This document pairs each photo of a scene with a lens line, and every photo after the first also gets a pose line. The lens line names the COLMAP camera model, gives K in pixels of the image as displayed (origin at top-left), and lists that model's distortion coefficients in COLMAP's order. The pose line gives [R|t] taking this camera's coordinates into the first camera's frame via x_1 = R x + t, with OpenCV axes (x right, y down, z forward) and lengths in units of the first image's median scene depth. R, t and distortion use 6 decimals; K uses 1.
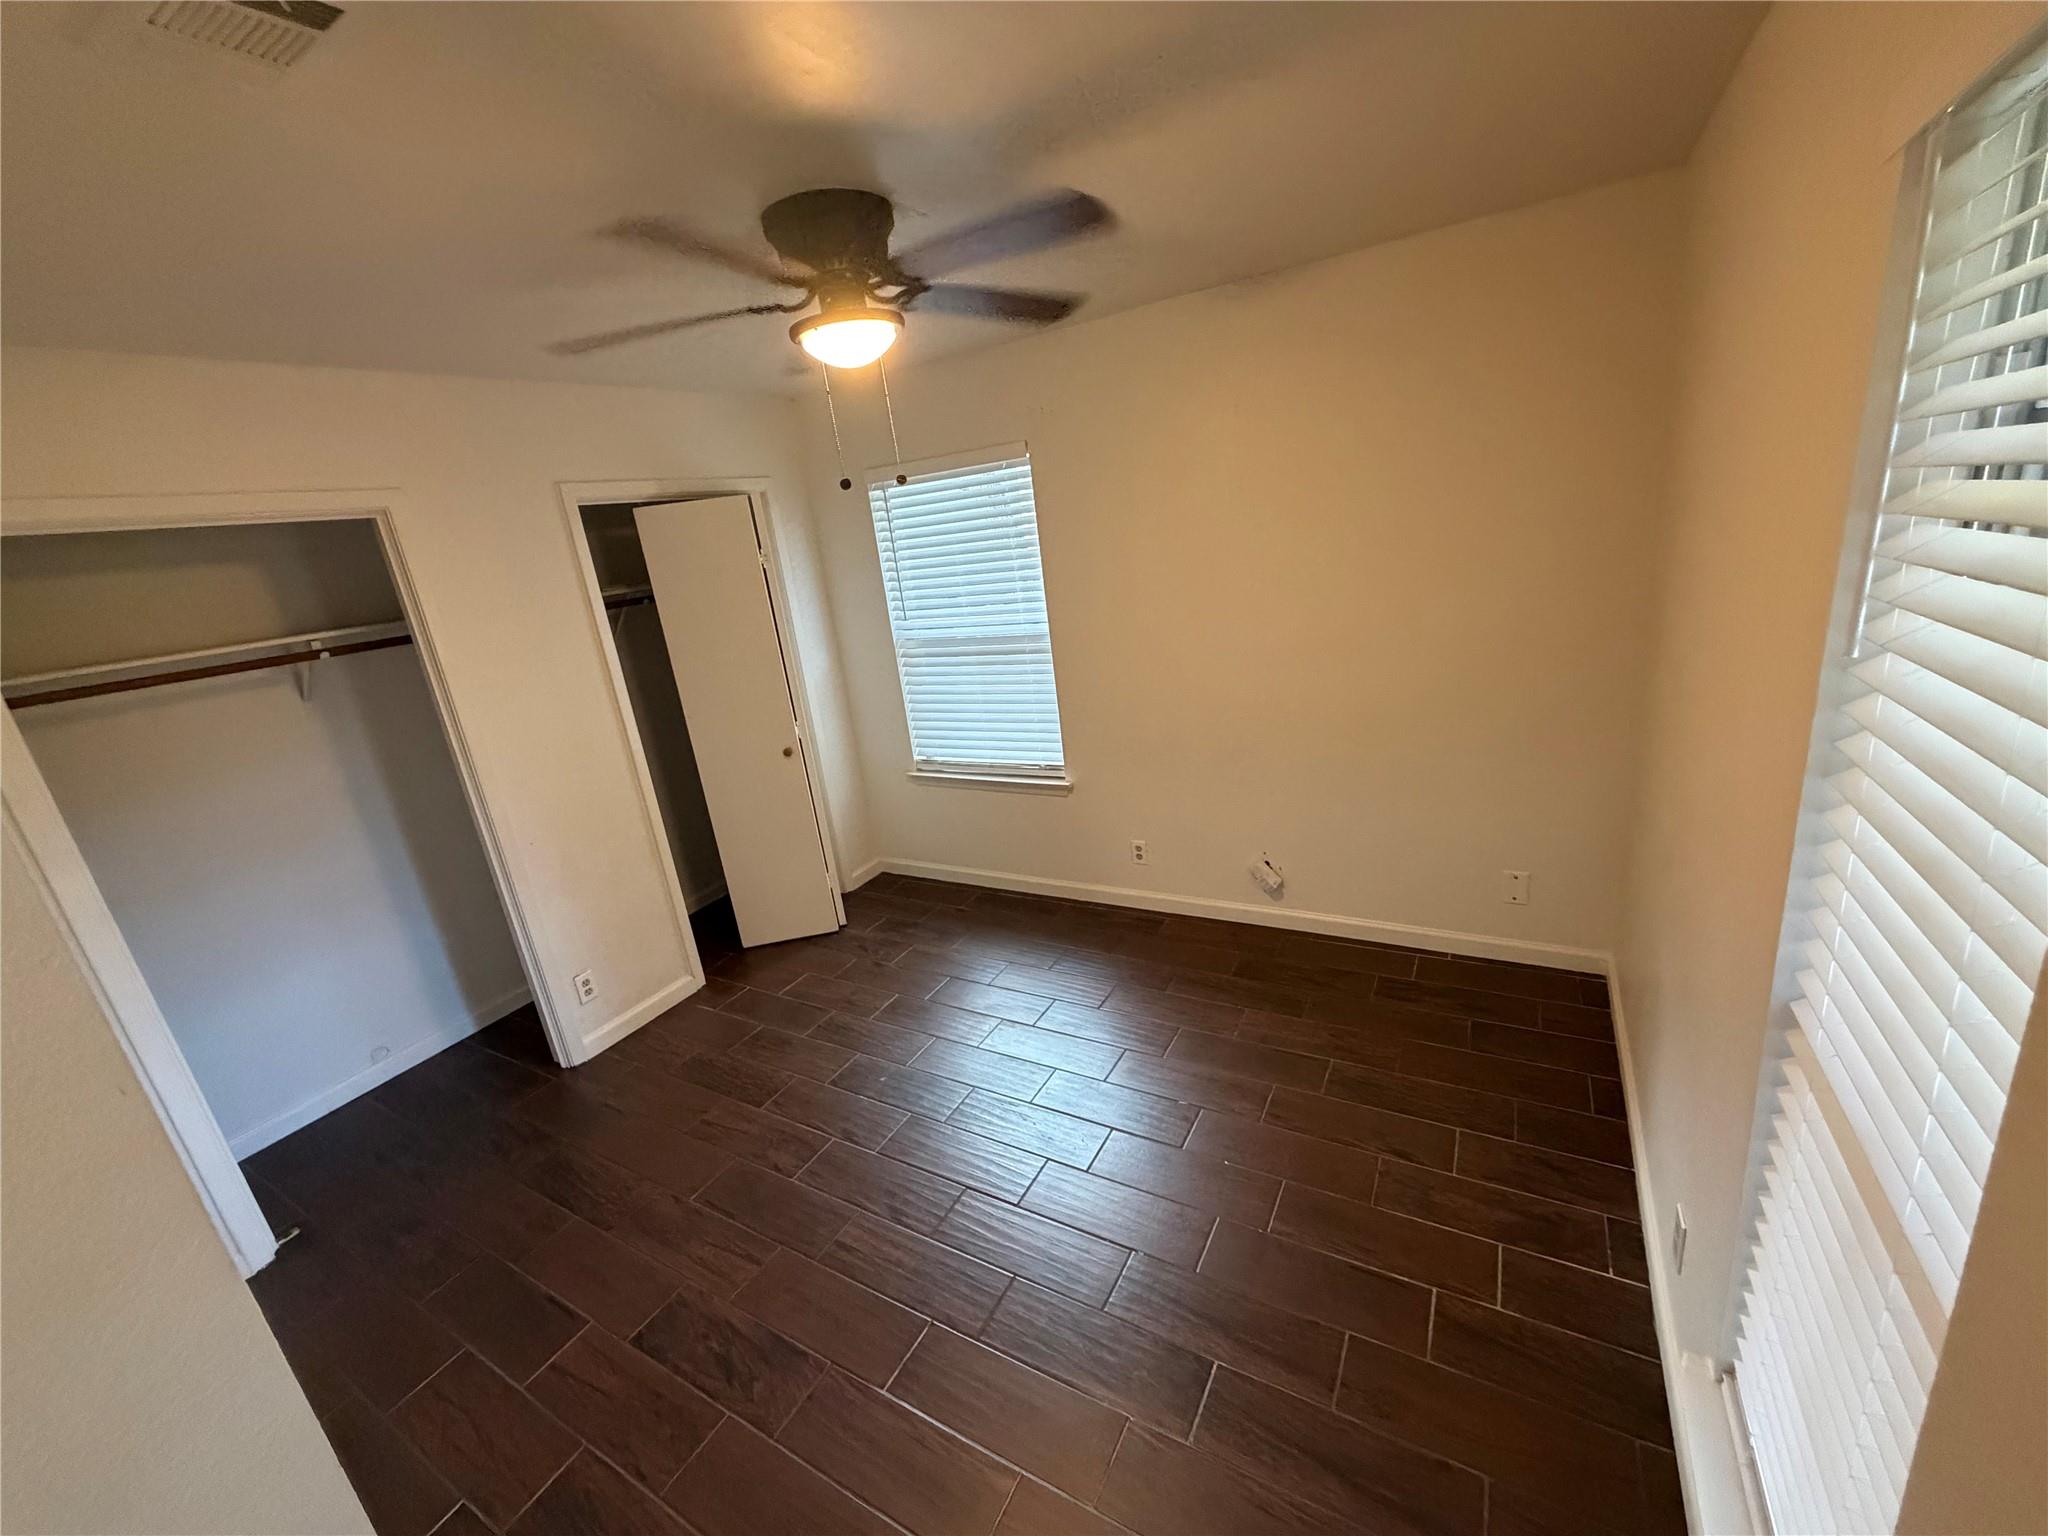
lens RADIAL K [[810.3, 0, 1023.4], [0, 810.3, 771.0], [0, 0, 1]] dist [-0.001817, -0.000082]
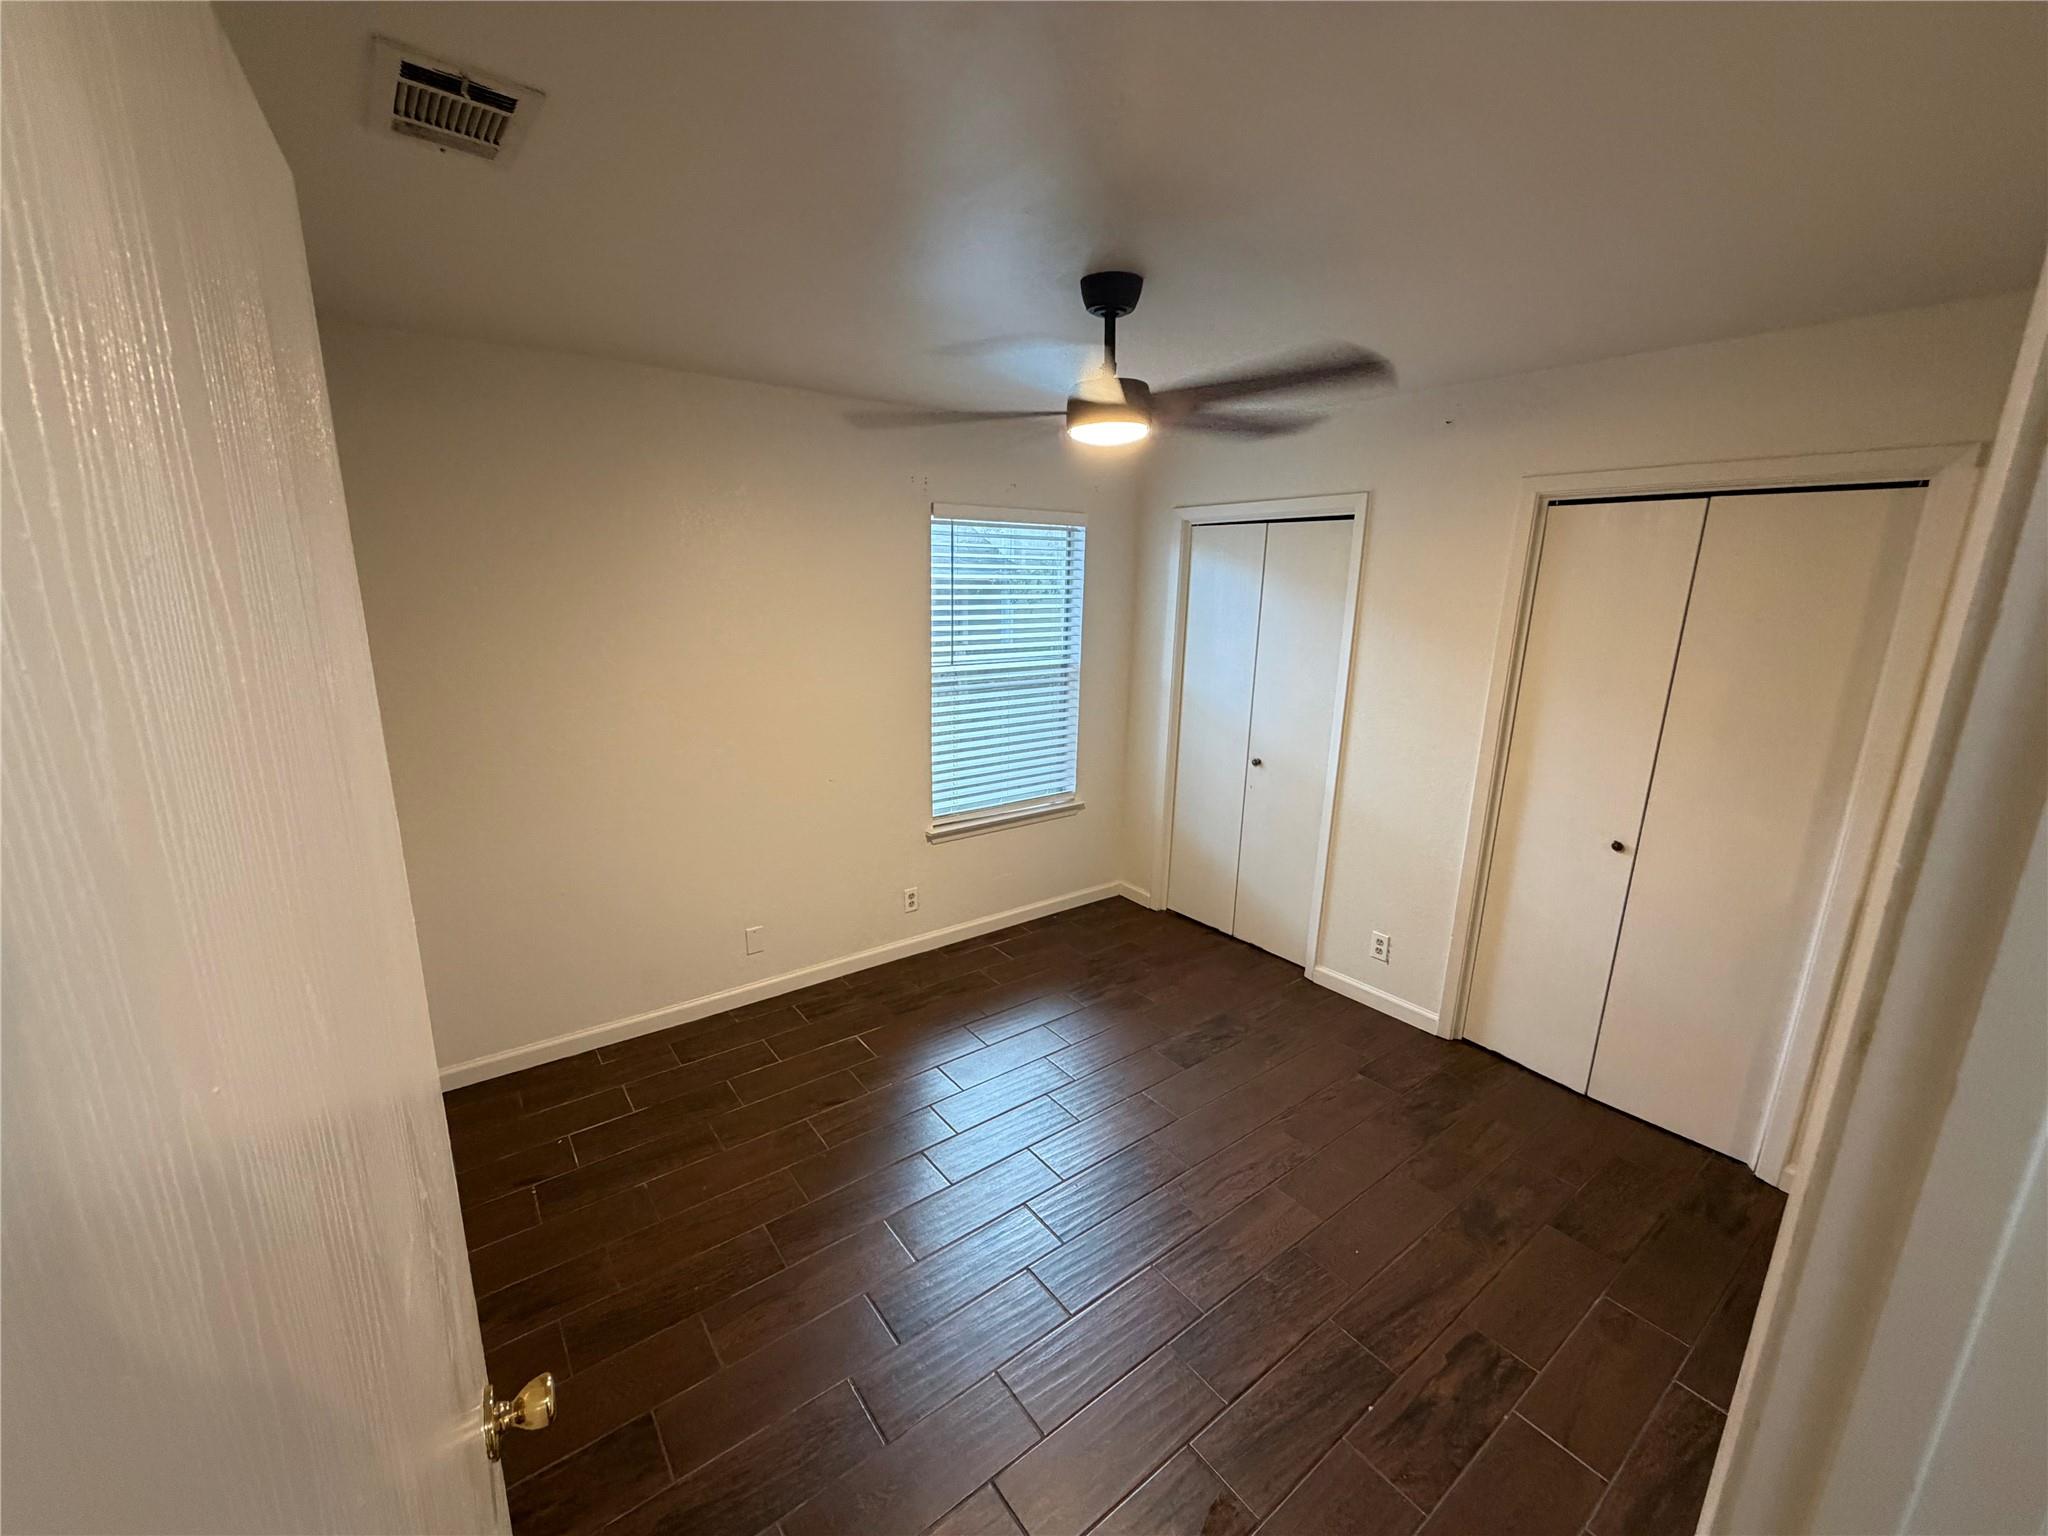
lens RADIAL K [[810.3, 0, 1024.0], [0, 810.3, 769.8], [0, 0, 1]] dist [-0.001817, -0.000082]
pose [[0.384810, -0.086498, 0.918934, -0.842960], [0.206547, 0.978421, 0.005605, -0.042923], [-0.899588, 0.187646, 0.394372, 0.491289]]
